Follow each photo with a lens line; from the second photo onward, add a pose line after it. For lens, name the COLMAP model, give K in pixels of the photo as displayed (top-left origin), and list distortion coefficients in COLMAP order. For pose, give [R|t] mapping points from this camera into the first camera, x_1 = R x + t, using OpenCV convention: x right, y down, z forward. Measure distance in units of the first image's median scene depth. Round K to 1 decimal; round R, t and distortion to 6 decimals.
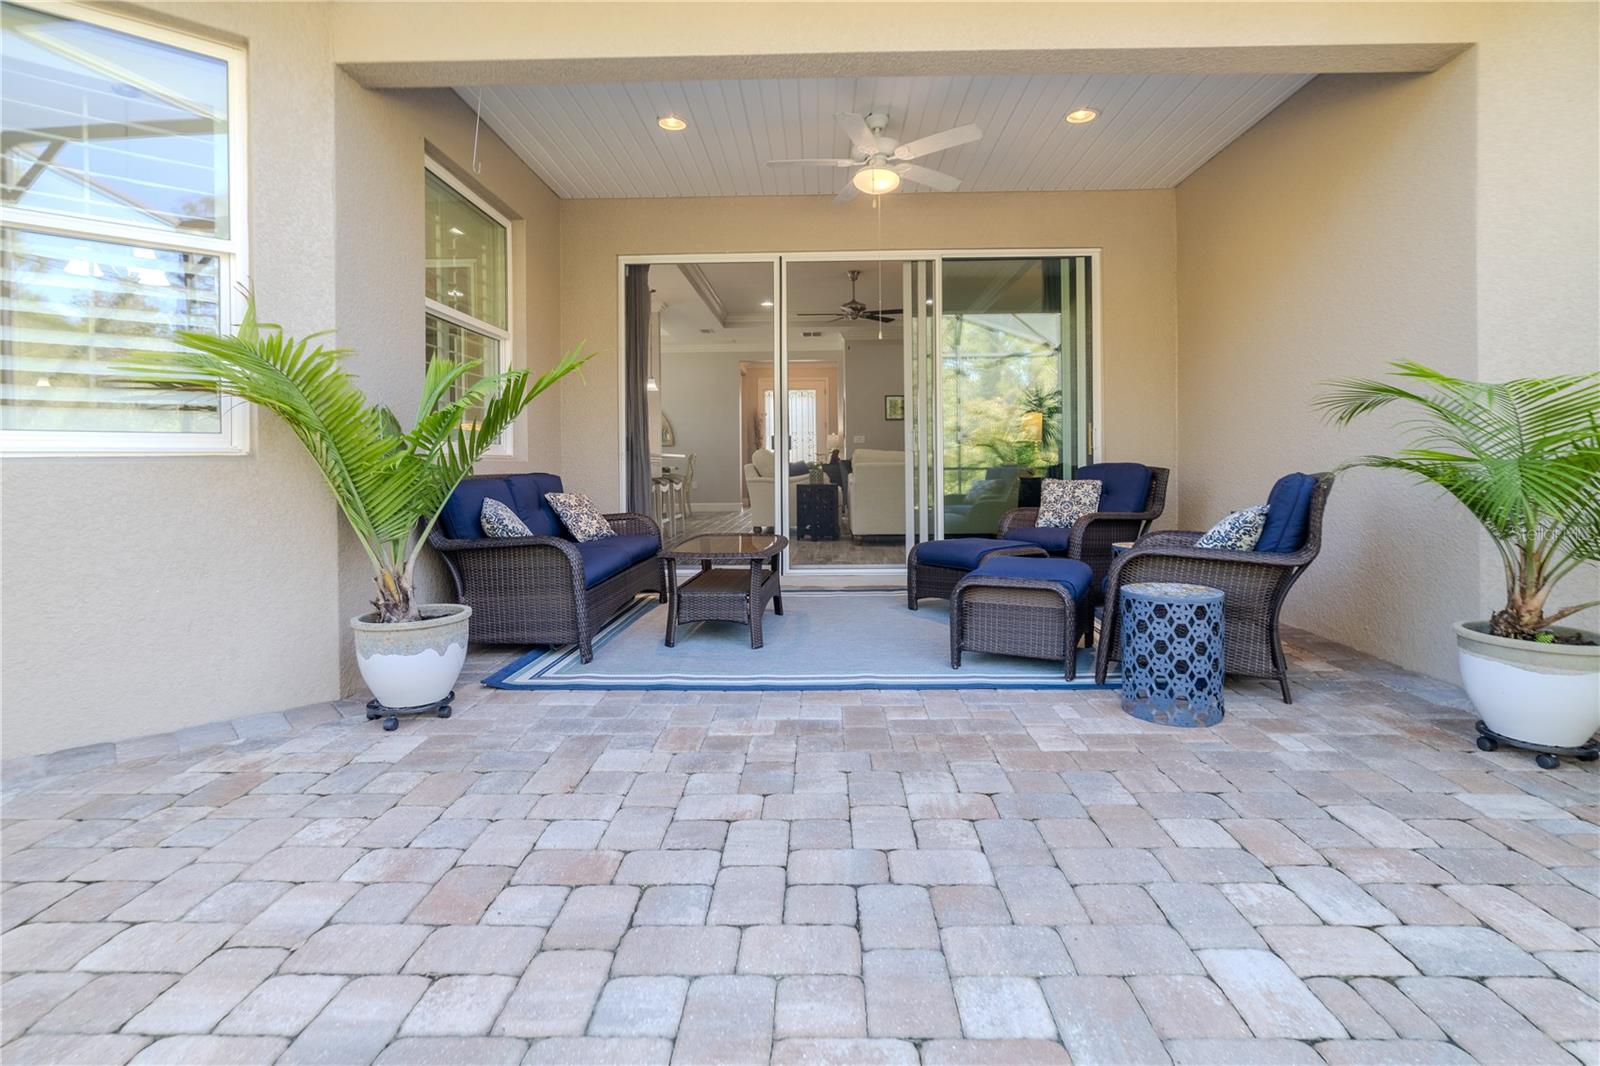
lens RADIAL K [[791.4, 0, 806.6], [0, 791.4, 466.5], [0, 0, 1]] dist [-0.003373, 0.000916]
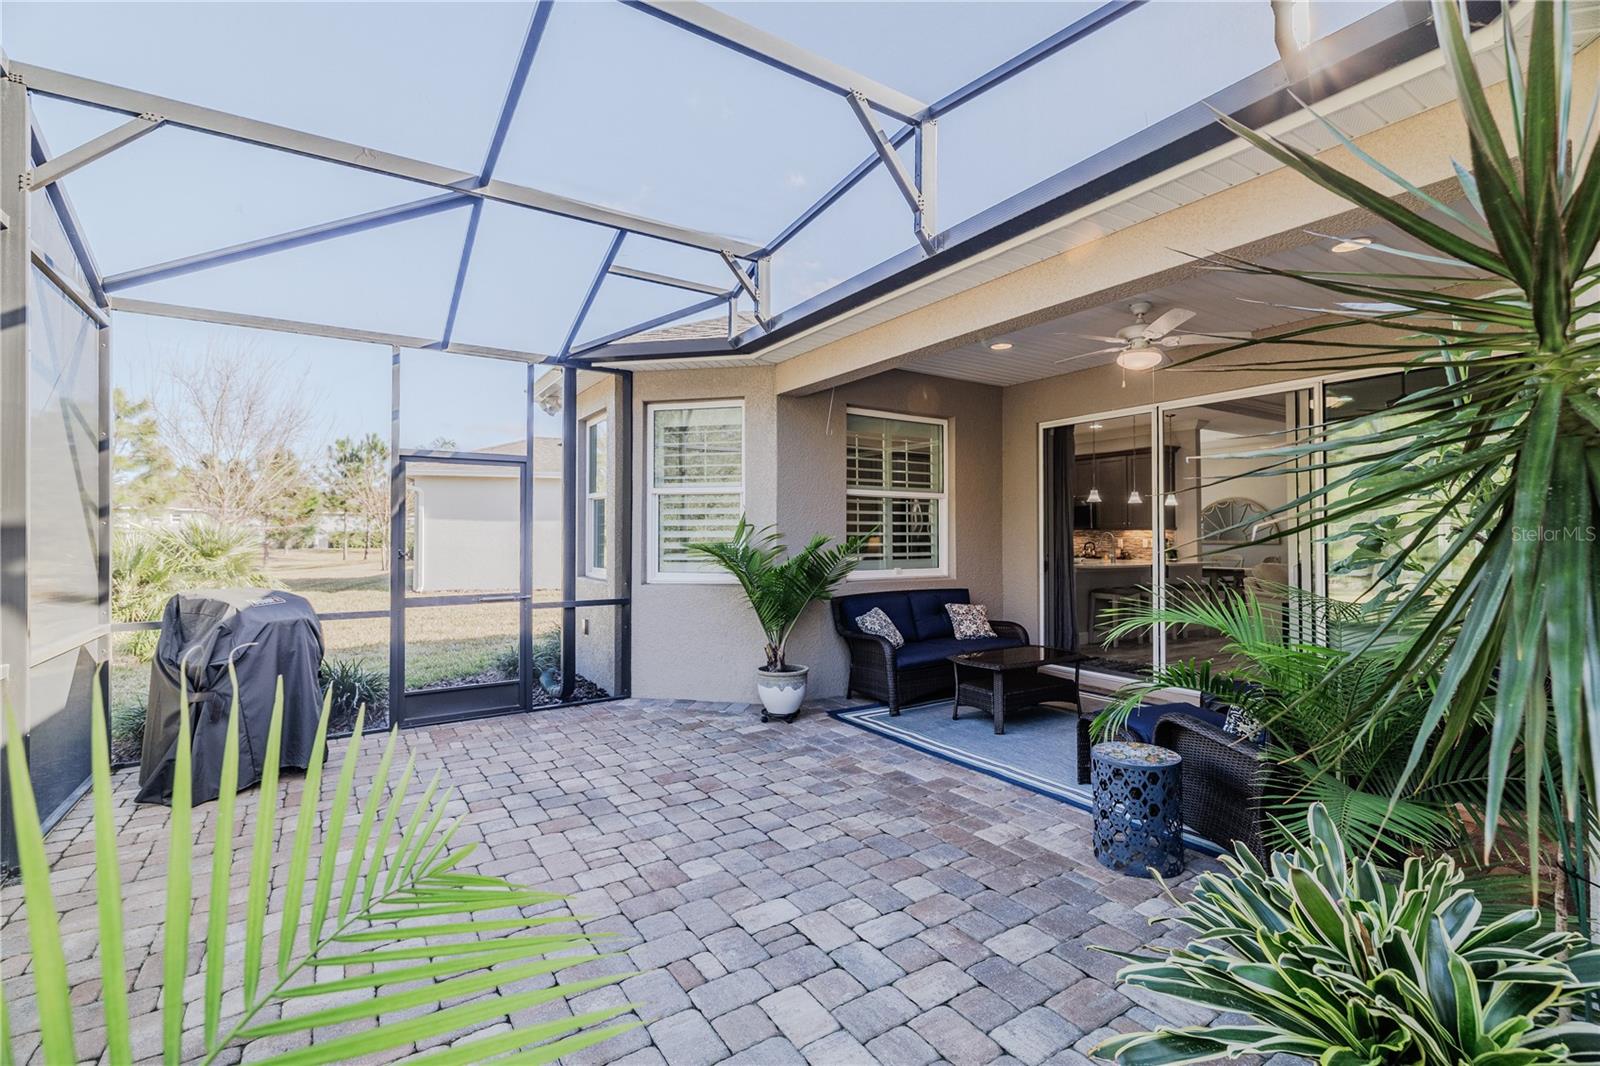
lens RADIAL K [[720.5, 0, 798.9], [0, 720.5, 529.1], [0, 0, 1]] dist [0.014998, -0.000293]
pose [[0.561968, 0.001306, -0.827158, 1.429710], [-0.008655, 0.999953, -0.004301, -0.220741], [0.827113, 0.009576, 0.561954, -0.004799]]
